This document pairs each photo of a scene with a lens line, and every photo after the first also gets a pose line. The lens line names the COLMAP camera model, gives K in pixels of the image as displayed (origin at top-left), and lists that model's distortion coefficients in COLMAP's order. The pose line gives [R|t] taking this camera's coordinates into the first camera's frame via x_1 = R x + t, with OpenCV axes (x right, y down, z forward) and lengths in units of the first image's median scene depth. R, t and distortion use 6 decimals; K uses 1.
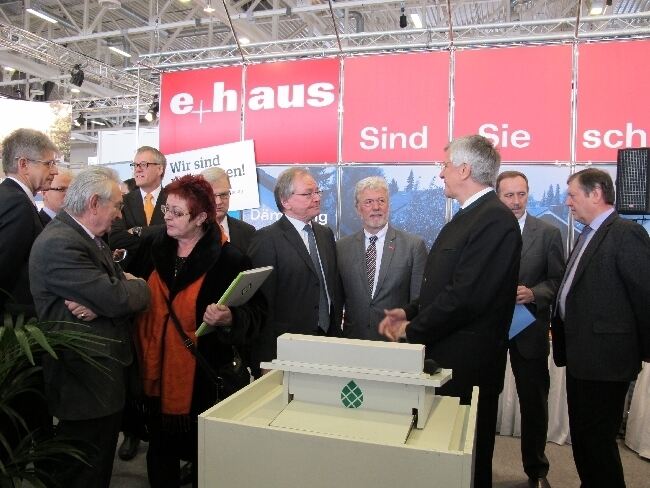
lens RADIAL K [[547.6, 0, 328.6], [0, 547.6, 244.9], [0, 0, 1]] dist [-0.149903, 0.121214]
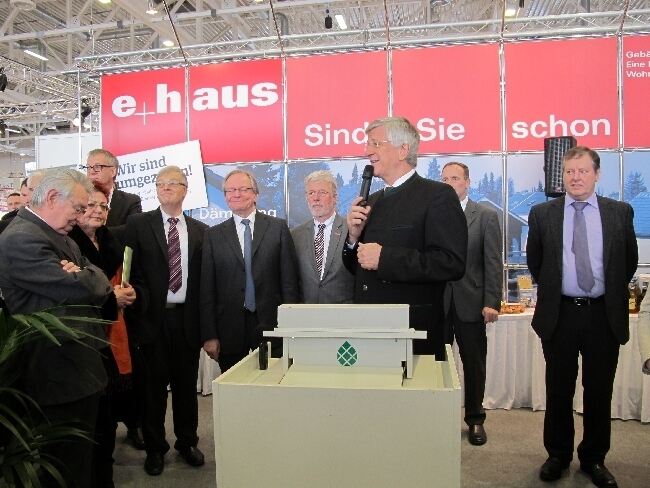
lens RADIAL K [[547.6, 0, 328.6], [0, 547.6, 244.9], [0, 0, 1]] dist [-0.149903, 0.121214]
pose [[0.990794, -0.047384, 0.126813, -0.037461], [0.047698, 0.998862, 0.000560, 0.014110], [-0.126695, 0.005493, 0.991926, -0.034558]]
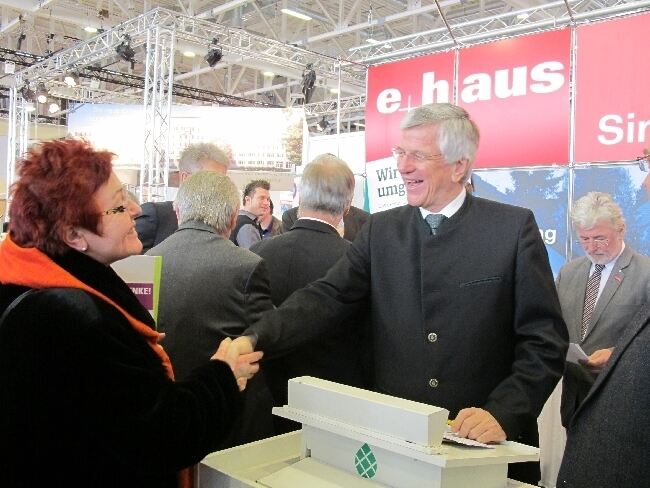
lens RADIAL K [[658.7, 0, 325.0], [0, 658.7, 244.0], [0, 0, 1]] dist [-0.124562, 0.083284]
pose [[0.891071, 0.009360, -0.453768, 0.124347], [-0.023662, 0.999386, -0.025851, -0.005056], [0.453247, 0.033772, 0.890745, 0.031525]]
